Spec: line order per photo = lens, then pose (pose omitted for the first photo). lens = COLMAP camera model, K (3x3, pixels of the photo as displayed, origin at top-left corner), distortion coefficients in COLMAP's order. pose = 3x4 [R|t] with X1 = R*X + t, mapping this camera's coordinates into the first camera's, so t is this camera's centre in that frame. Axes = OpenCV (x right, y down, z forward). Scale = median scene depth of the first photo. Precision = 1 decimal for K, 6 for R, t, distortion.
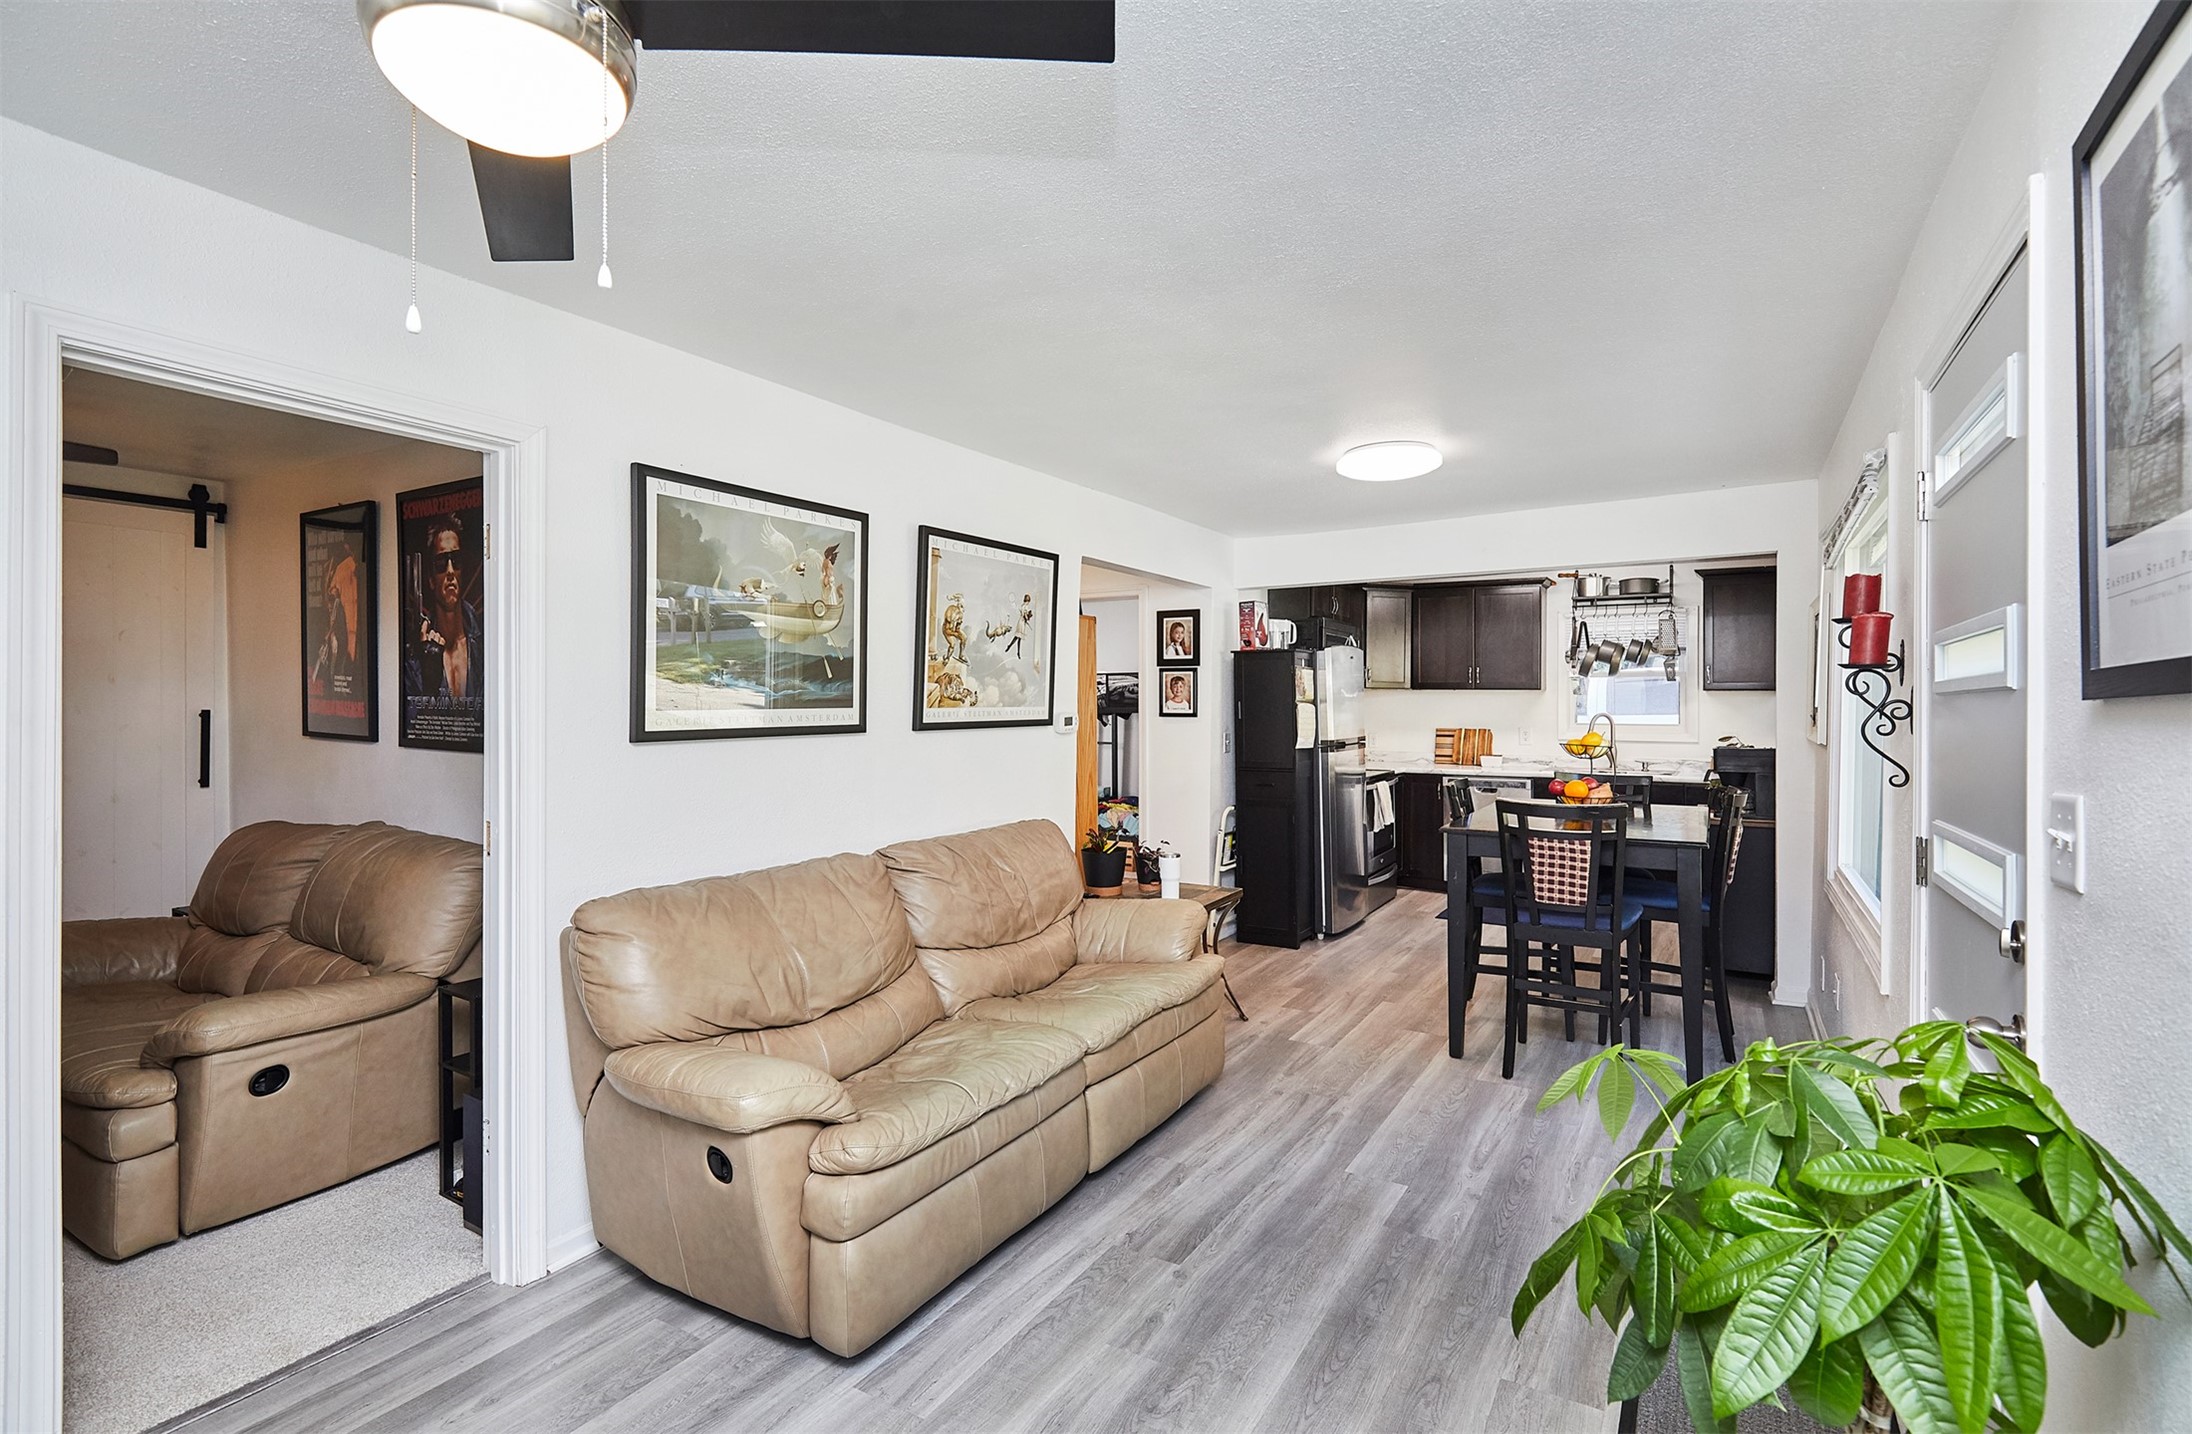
lens RADIAL K [[1017.6, 0, 1077.8], [0, 1017.6, 694.1], [0, 0, 1]] dist [0.009632, -0.000553]
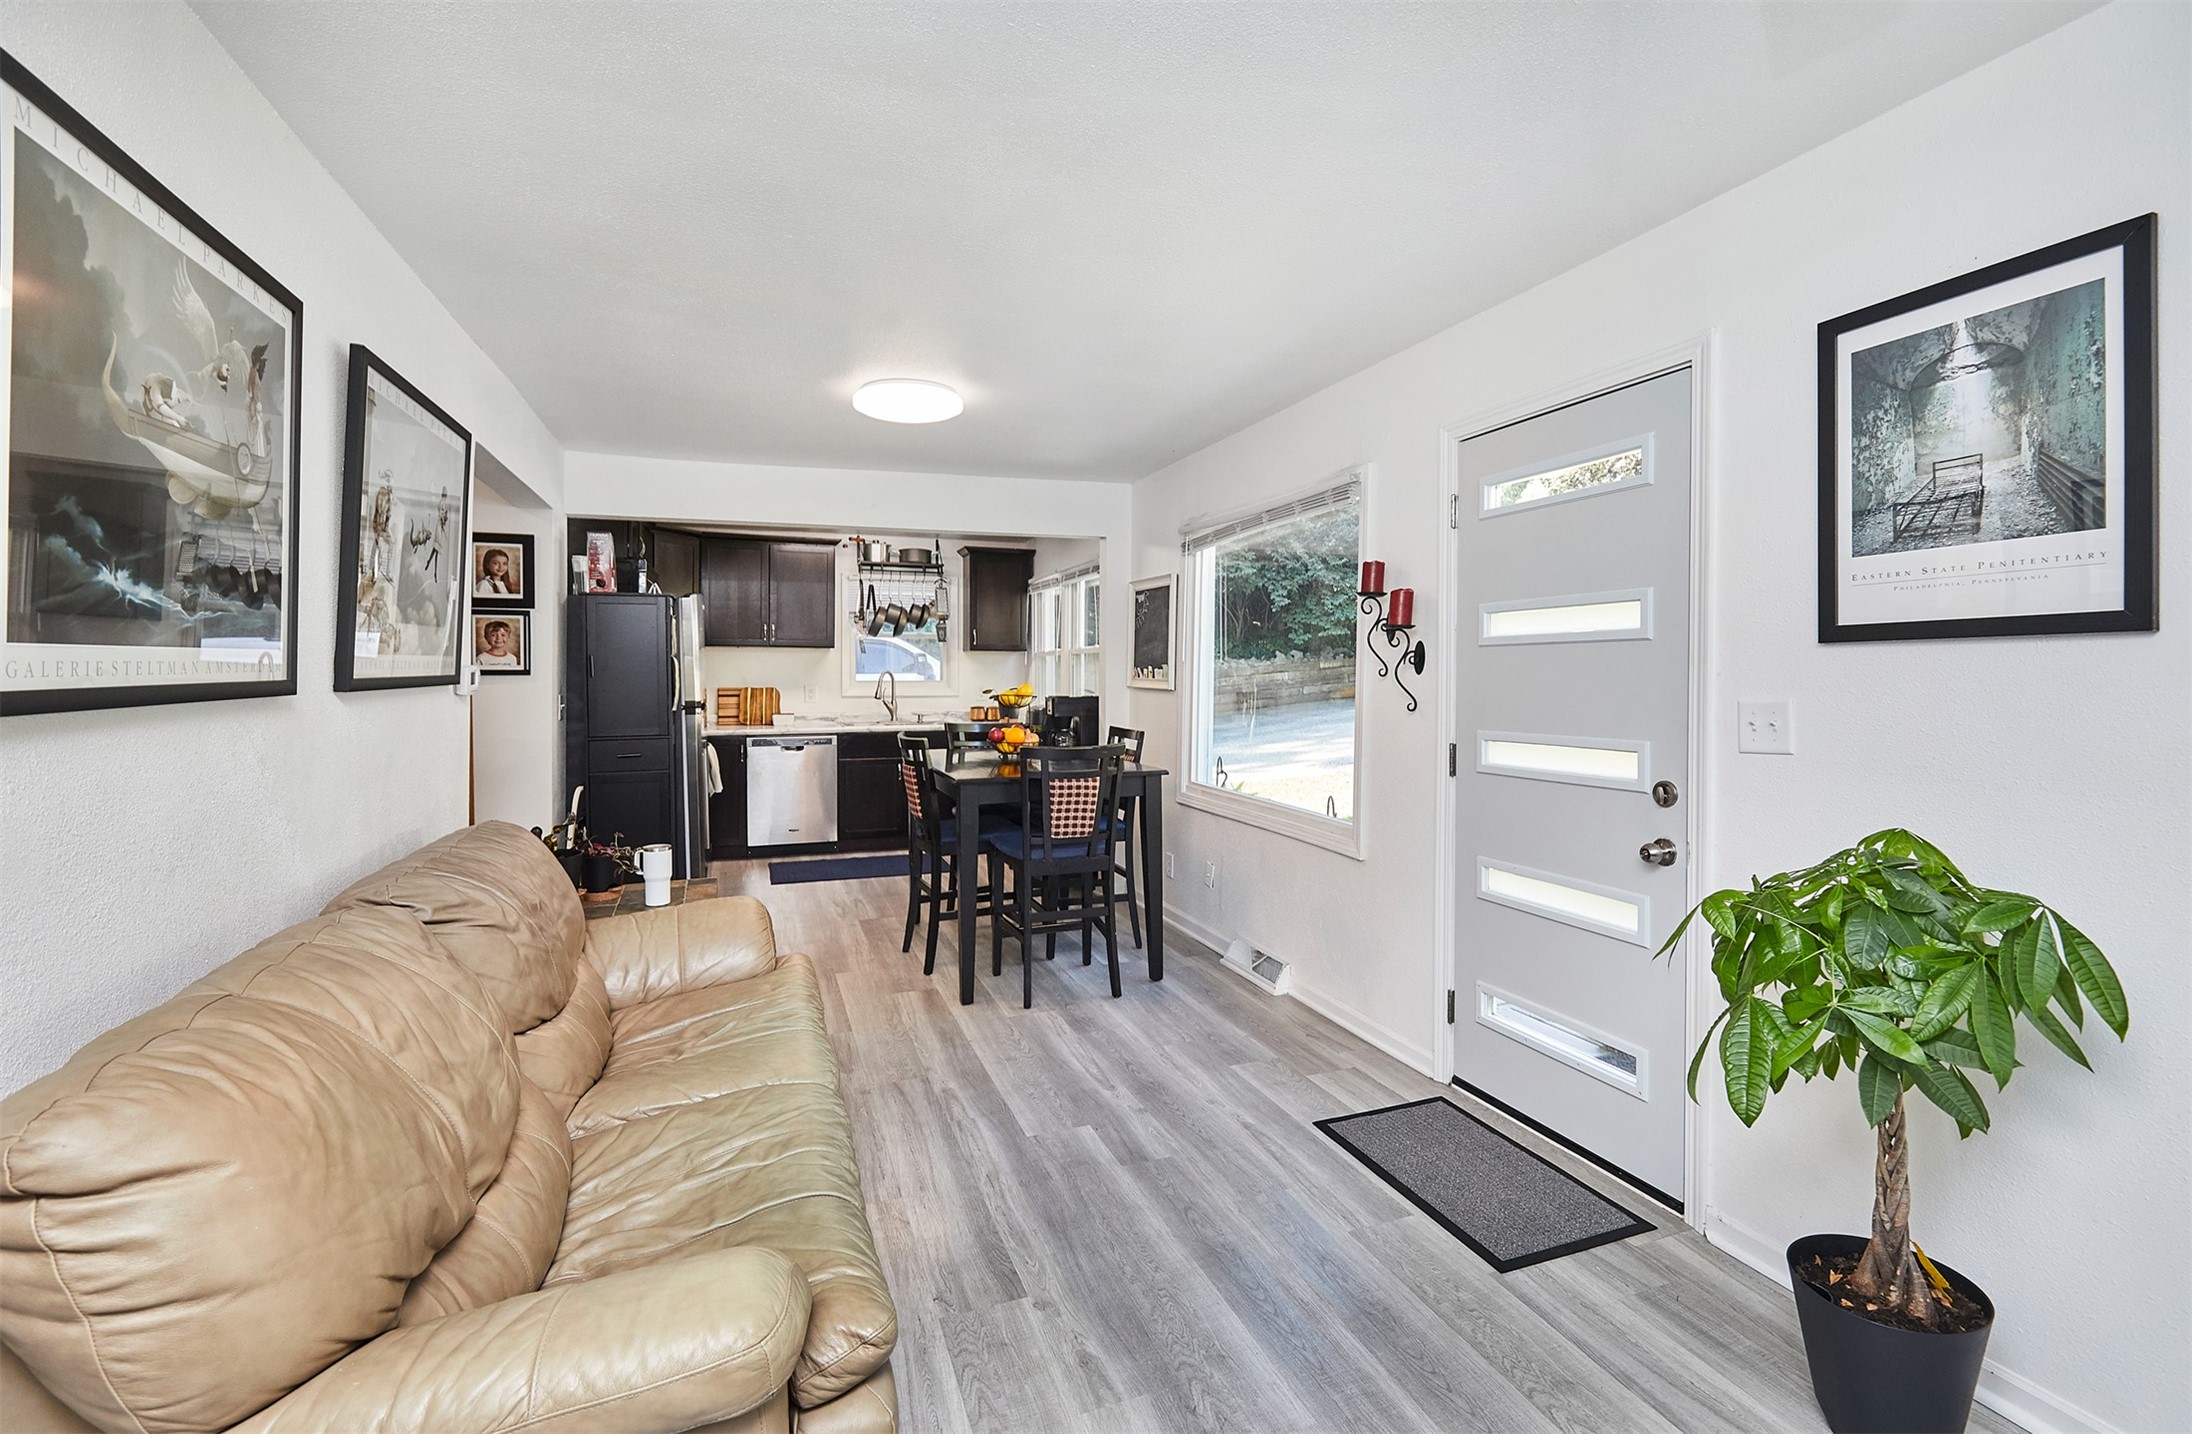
lens RADIAL K [[1017.6, 0, 1115.3], [0, 1017.6, 676.1], [0, 0, 1]] dist [0.009632, -0.000553]
pose [[0.603736, -0.006006, 0.797161, -0.284715], [-0.006879, 0.999895, 0.012744, 0.012829], [-0.797154, -0.013177, 0.603632, 0.225832]]
